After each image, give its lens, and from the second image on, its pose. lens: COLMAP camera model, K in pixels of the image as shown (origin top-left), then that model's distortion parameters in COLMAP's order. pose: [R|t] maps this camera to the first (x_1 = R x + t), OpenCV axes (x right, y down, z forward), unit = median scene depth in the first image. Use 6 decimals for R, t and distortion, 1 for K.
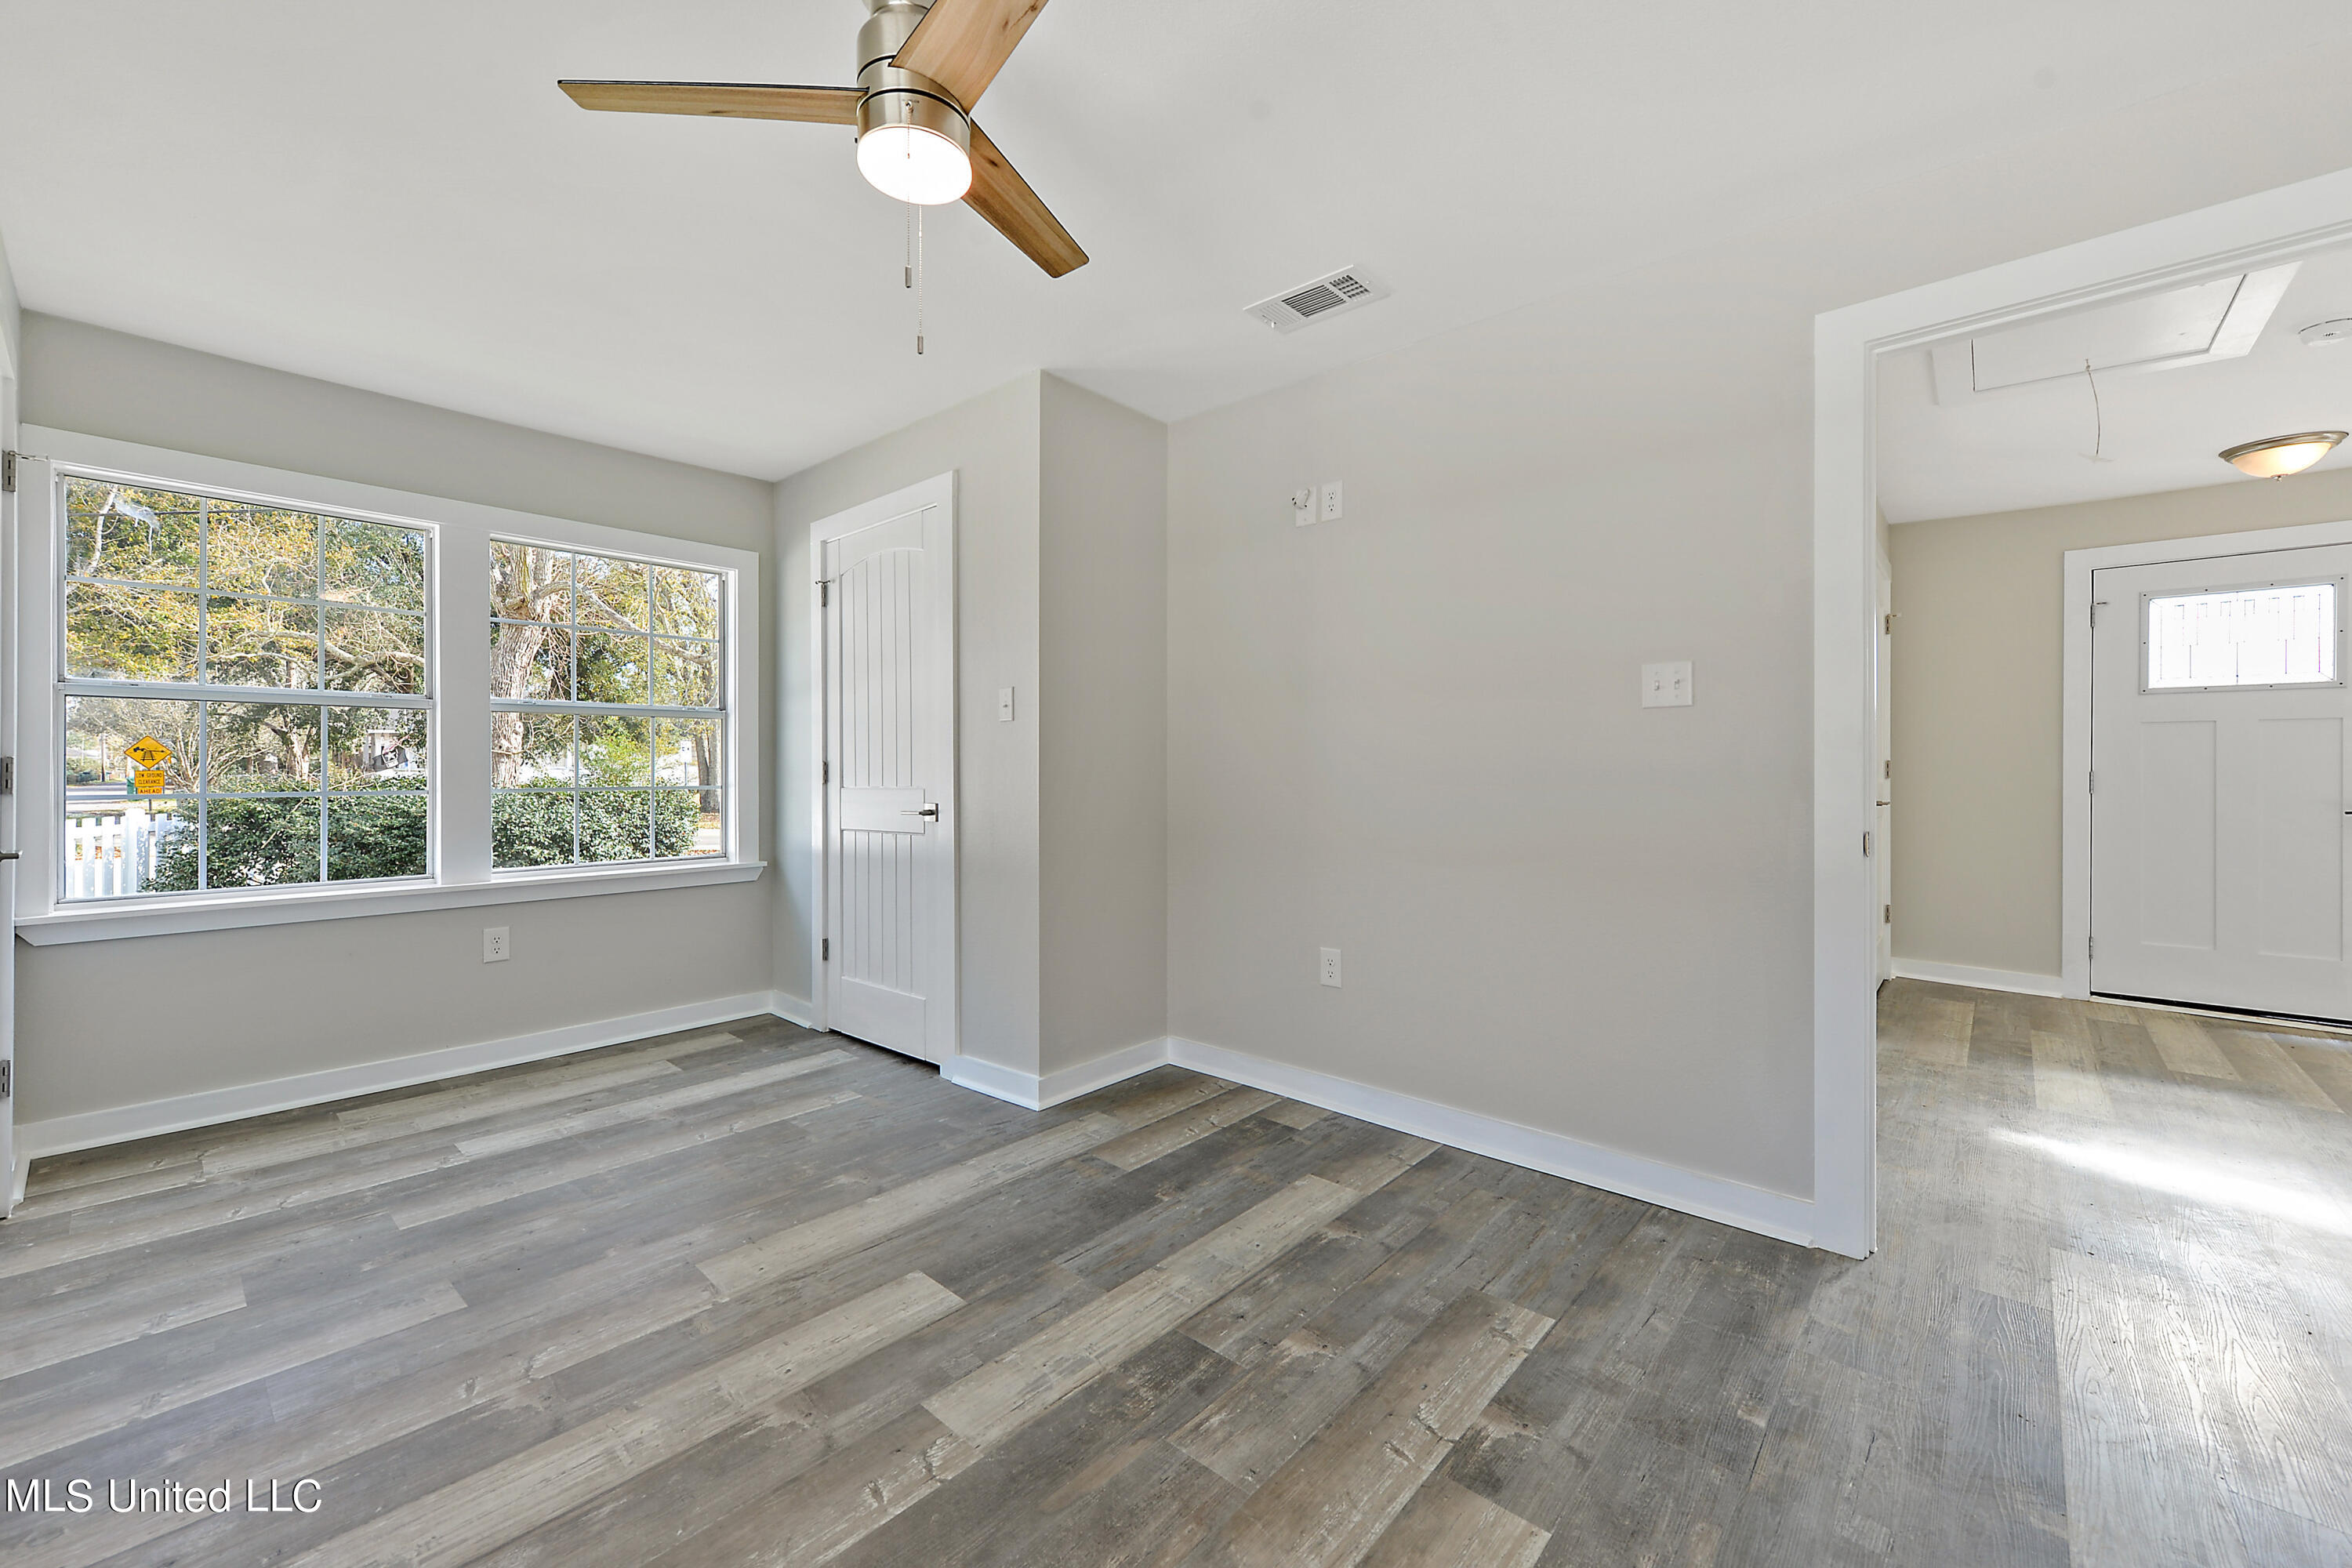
lens RADIAL K [[934.1, 0, 1164.5], [0, 934.1, 767.7], [0, 0, 1]] dist [0.002537, -0.000012]
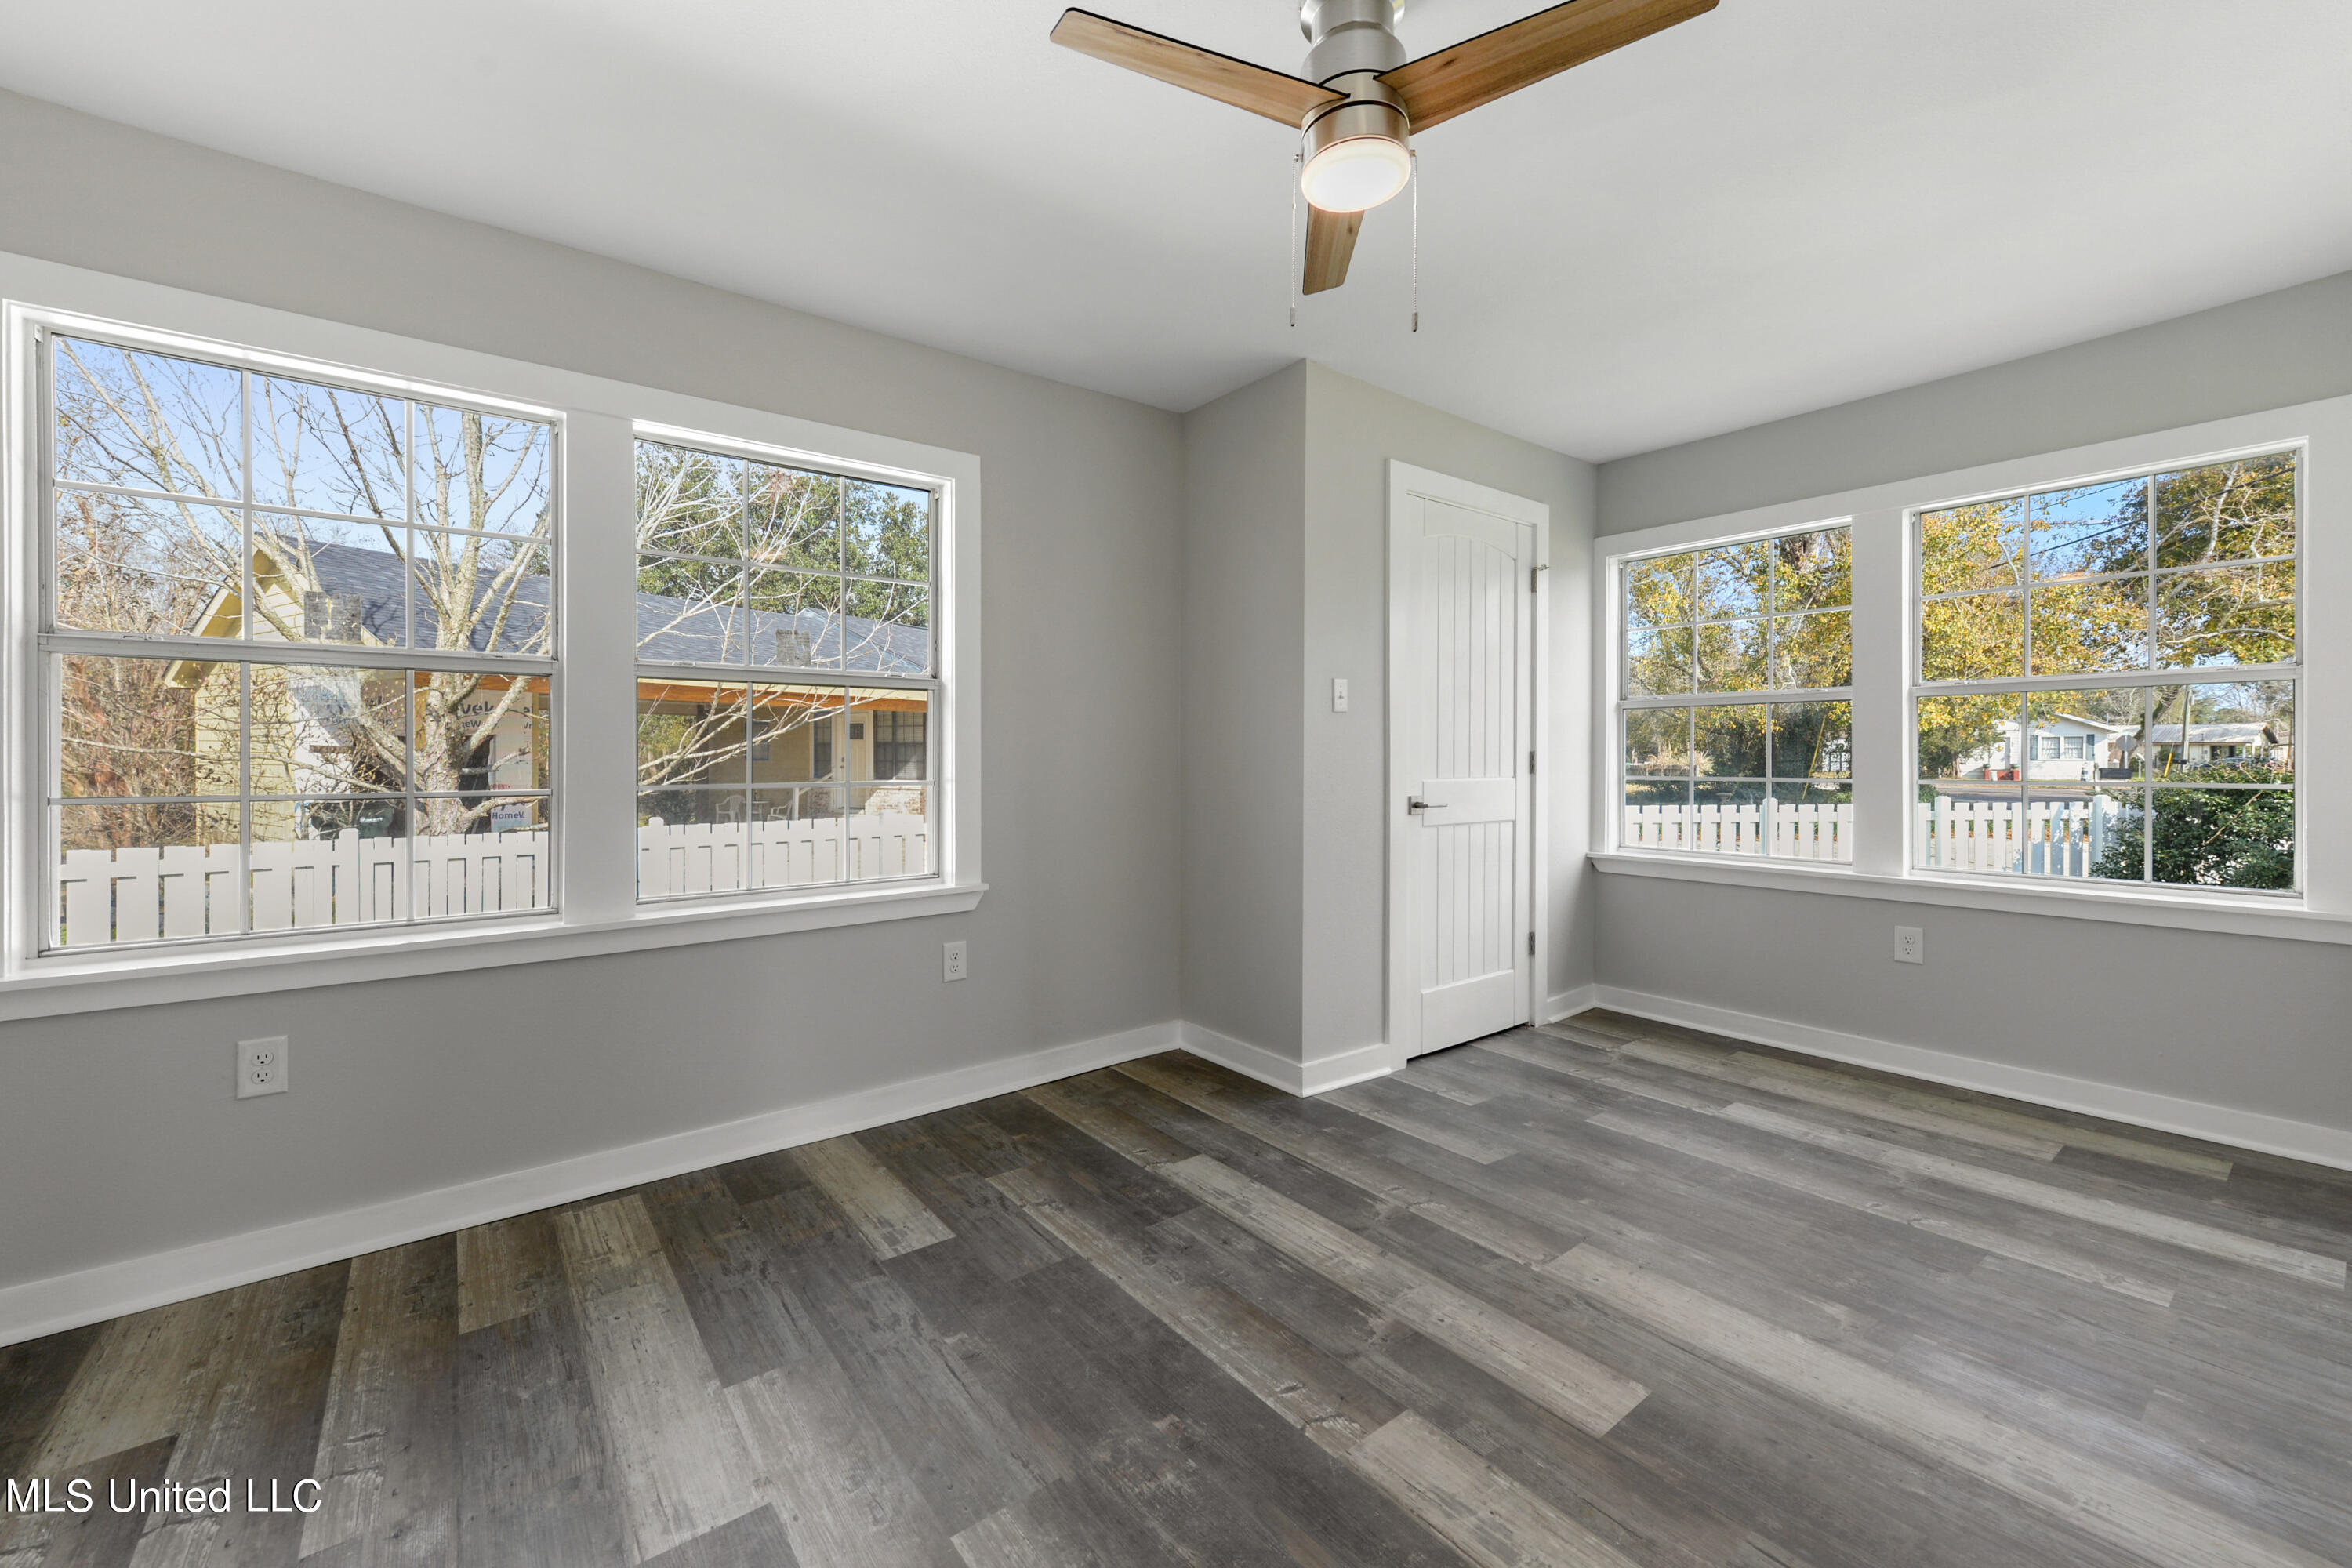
lens RADIAL K [[934.1, 0, 1164.5], [0, 934.1, 767.7], [0, 0, 1]] dist [0.002537, -0.000012]
pose [[-0.179561, 0.013167, -0.983659, 0.442687], [0.000838, 0.999912, 0.013232, -0.004324], [0.983746, 0.001552, -0.179556, 0.549850]]
